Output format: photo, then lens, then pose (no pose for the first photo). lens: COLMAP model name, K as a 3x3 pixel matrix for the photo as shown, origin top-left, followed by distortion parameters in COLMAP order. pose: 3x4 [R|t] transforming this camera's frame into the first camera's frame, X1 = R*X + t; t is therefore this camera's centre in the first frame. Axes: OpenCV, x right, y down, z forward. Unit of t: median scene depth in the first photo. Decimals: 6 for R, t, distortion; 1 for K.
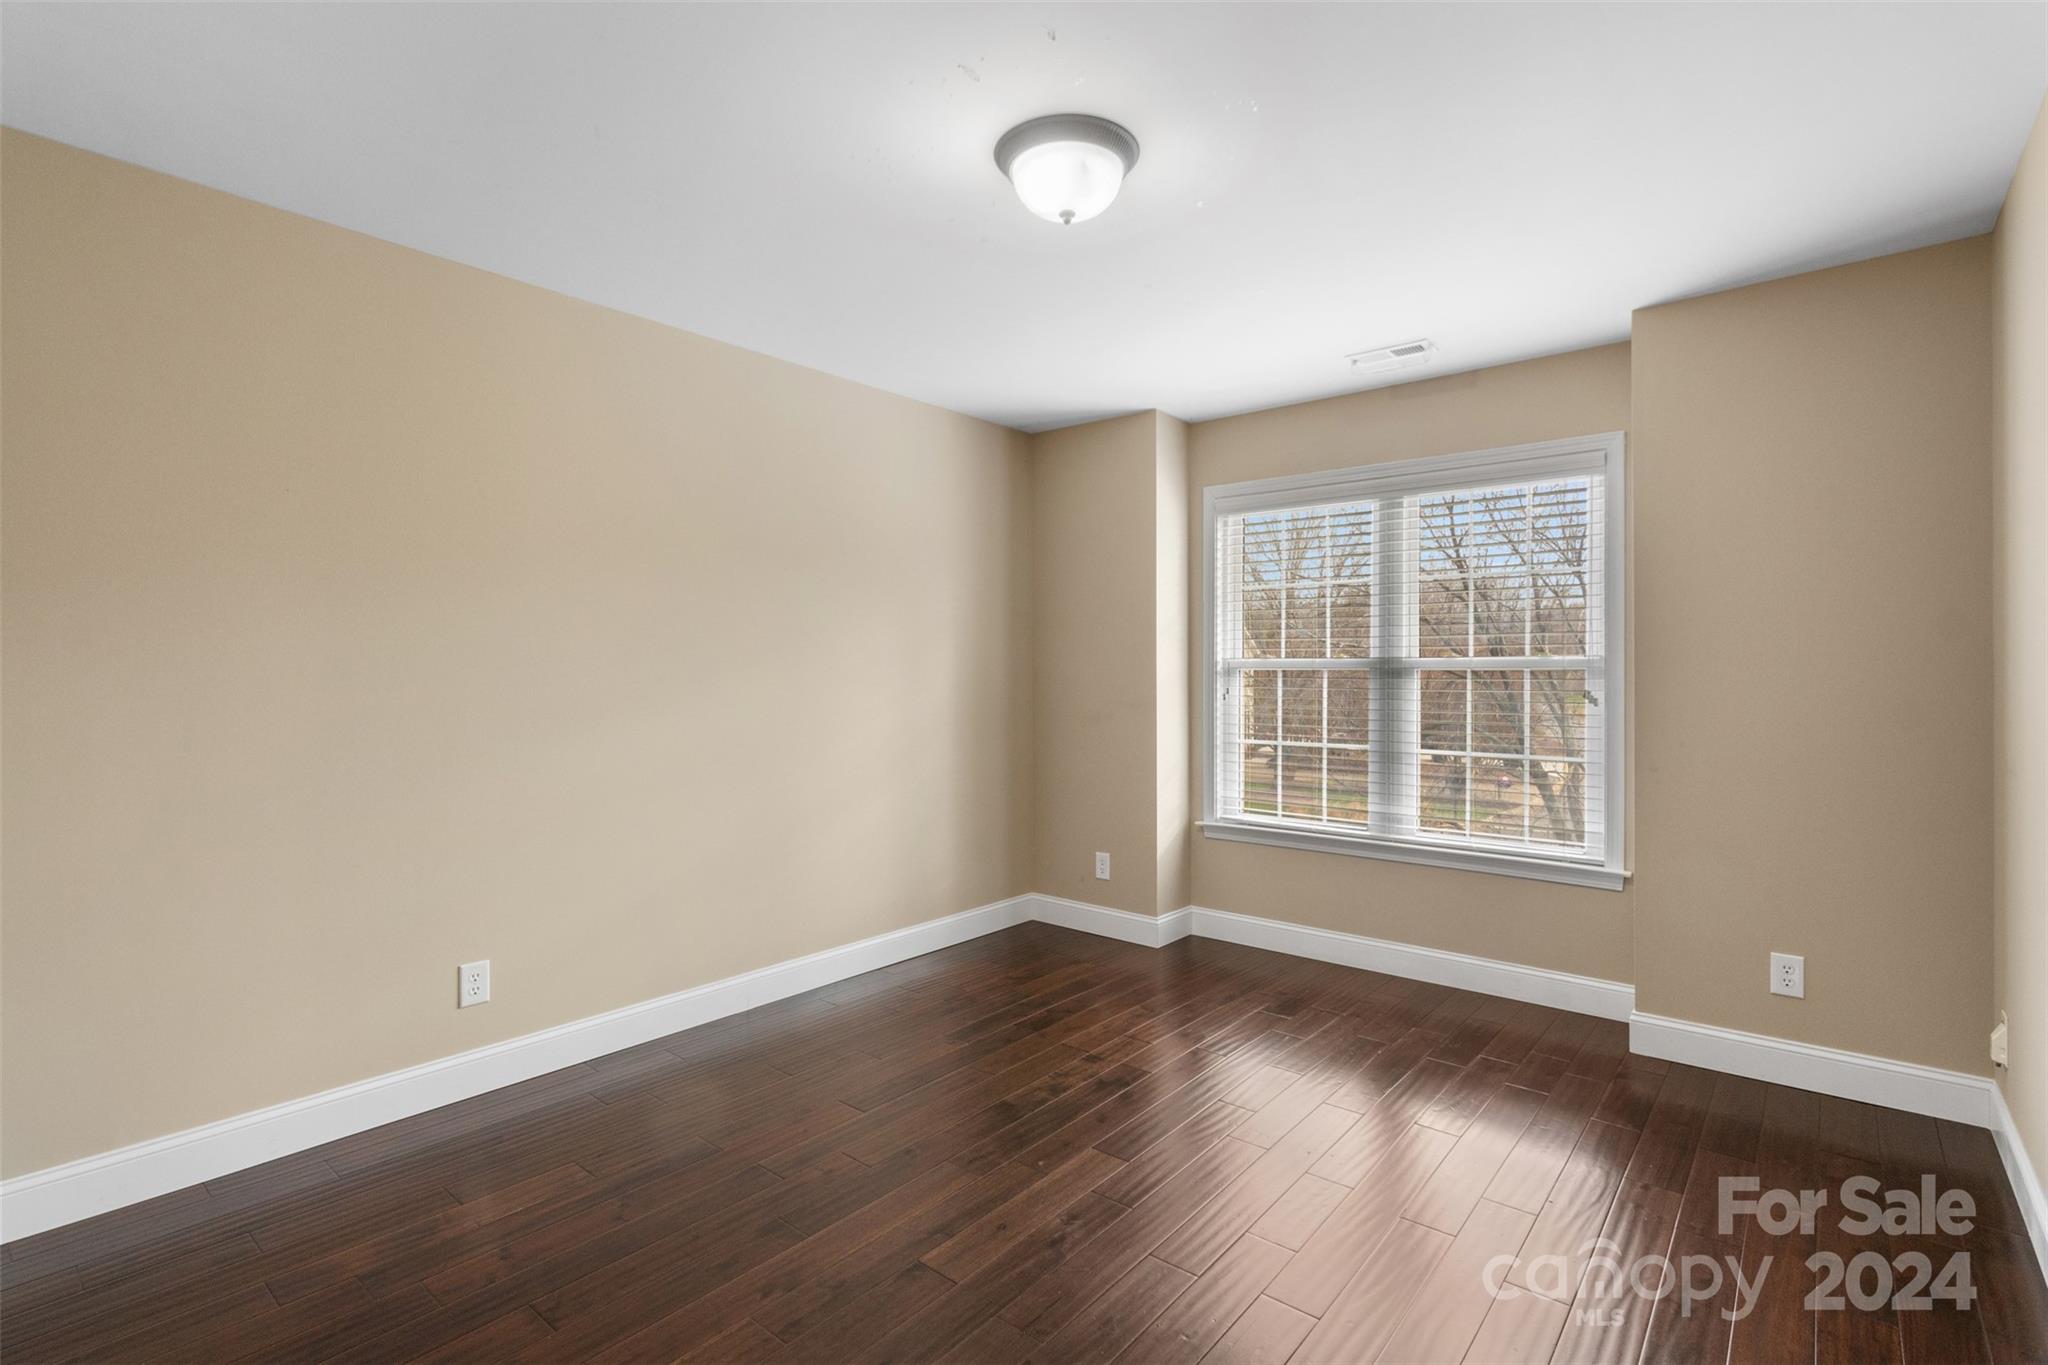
lens RADIAL K [[953.6, 0, 1017.5], [0, 953.6, 682.3], [0, 0, 1]] dist [0.005530, -0.002572]
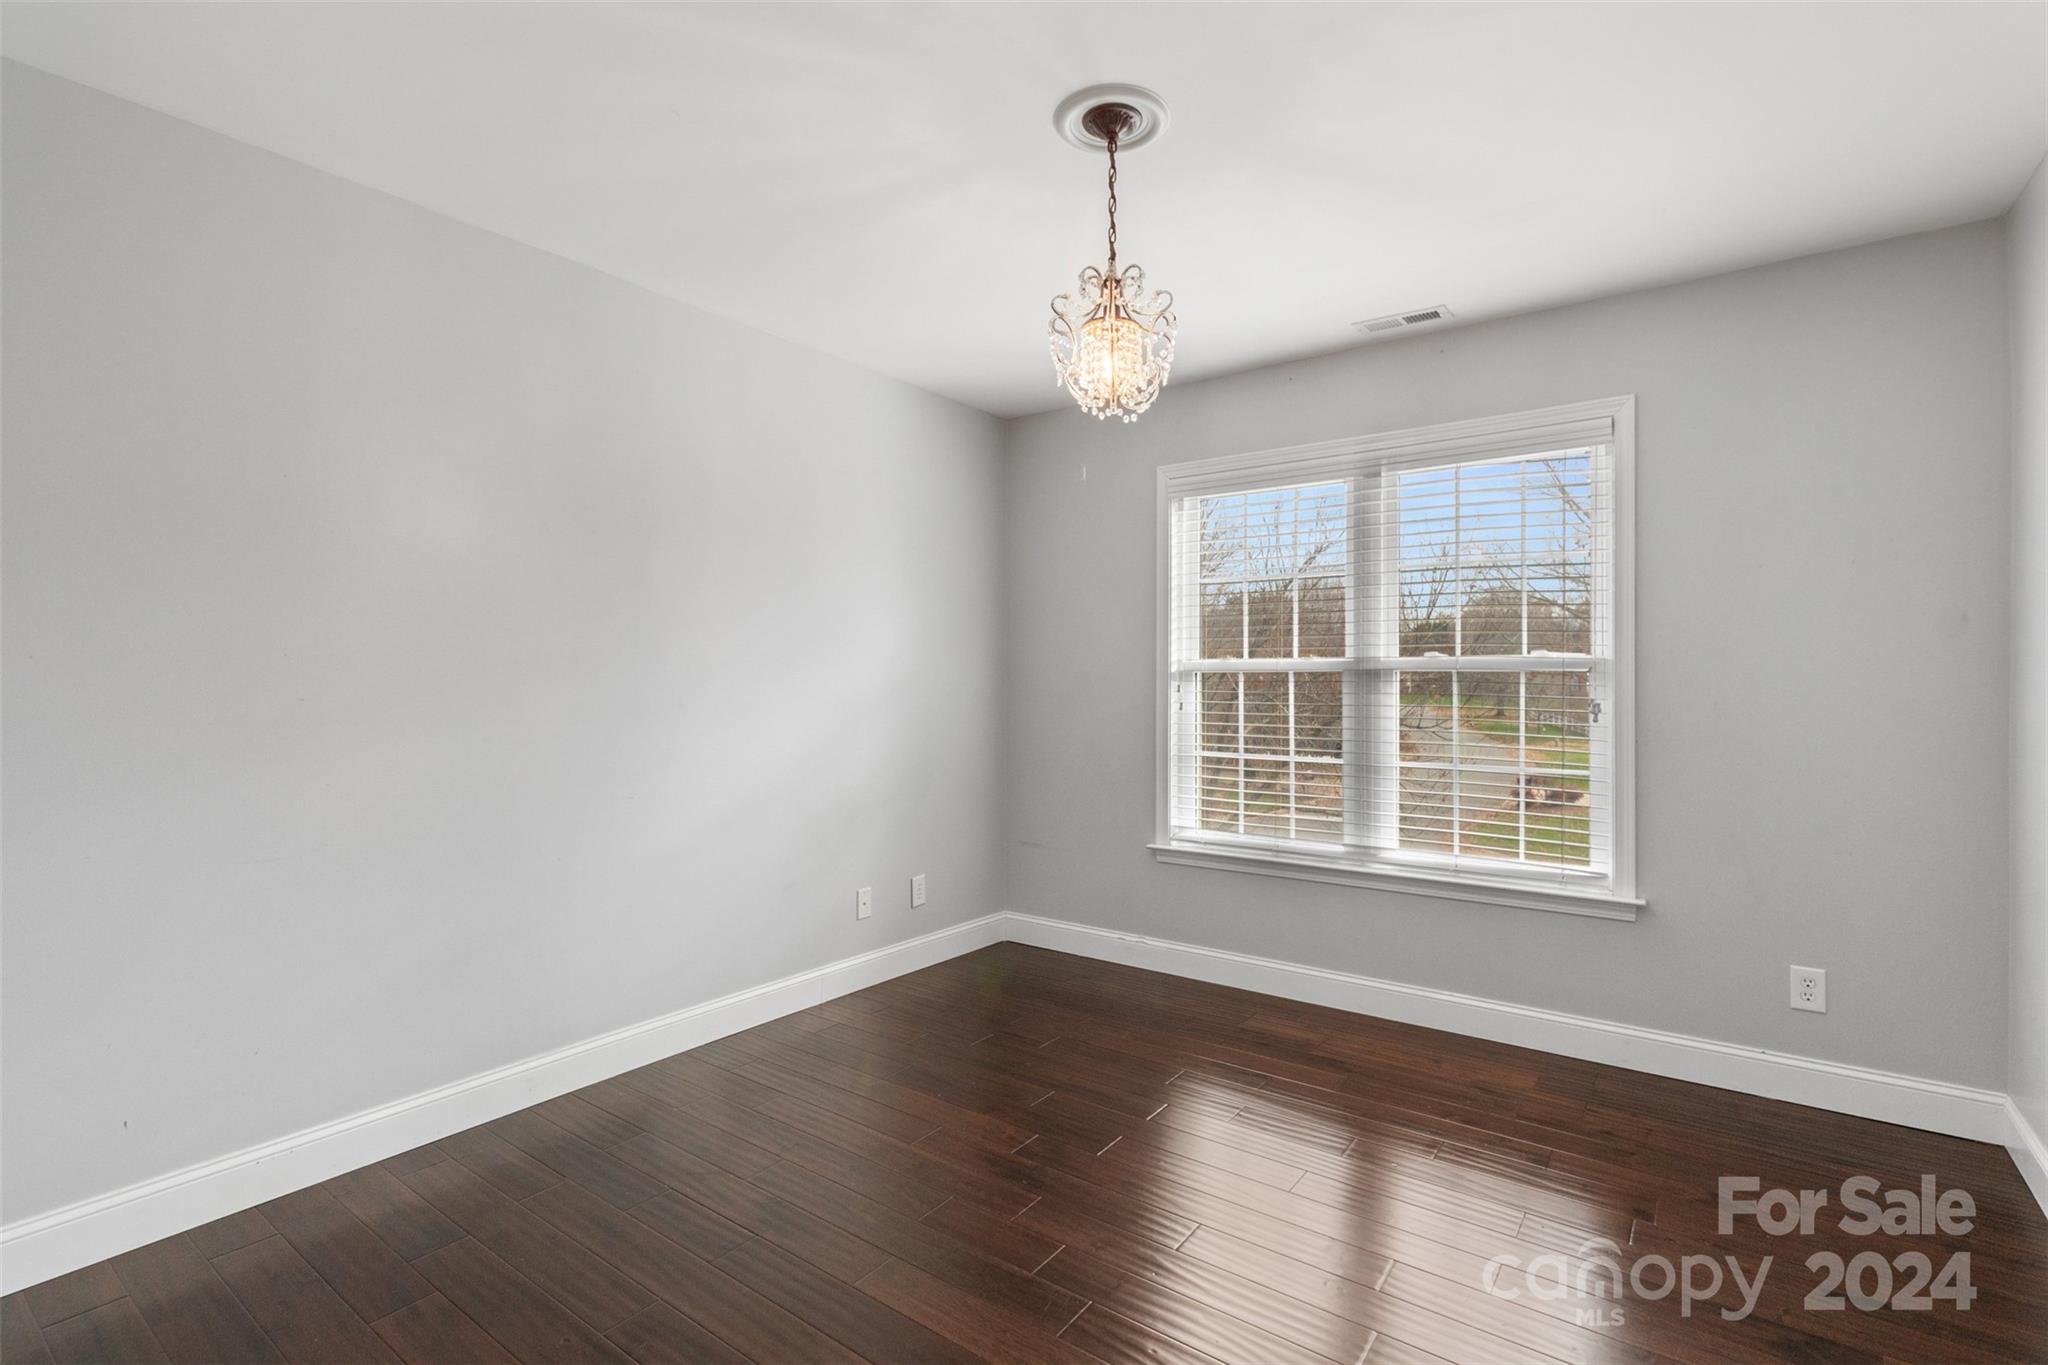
lens RADIAL K [[953.6, 0, 1007.8], [0, 953.6, 688.1], [0, 0, 1]] dist [0.005530, -0.002572]
pose [[0.999877, -0.005088, -0.014845, 0.072150], [0.005091, 0.999987, 0.000198, -0.000070], [0.014844, -0.000274, 0.999890, 0.115176]]
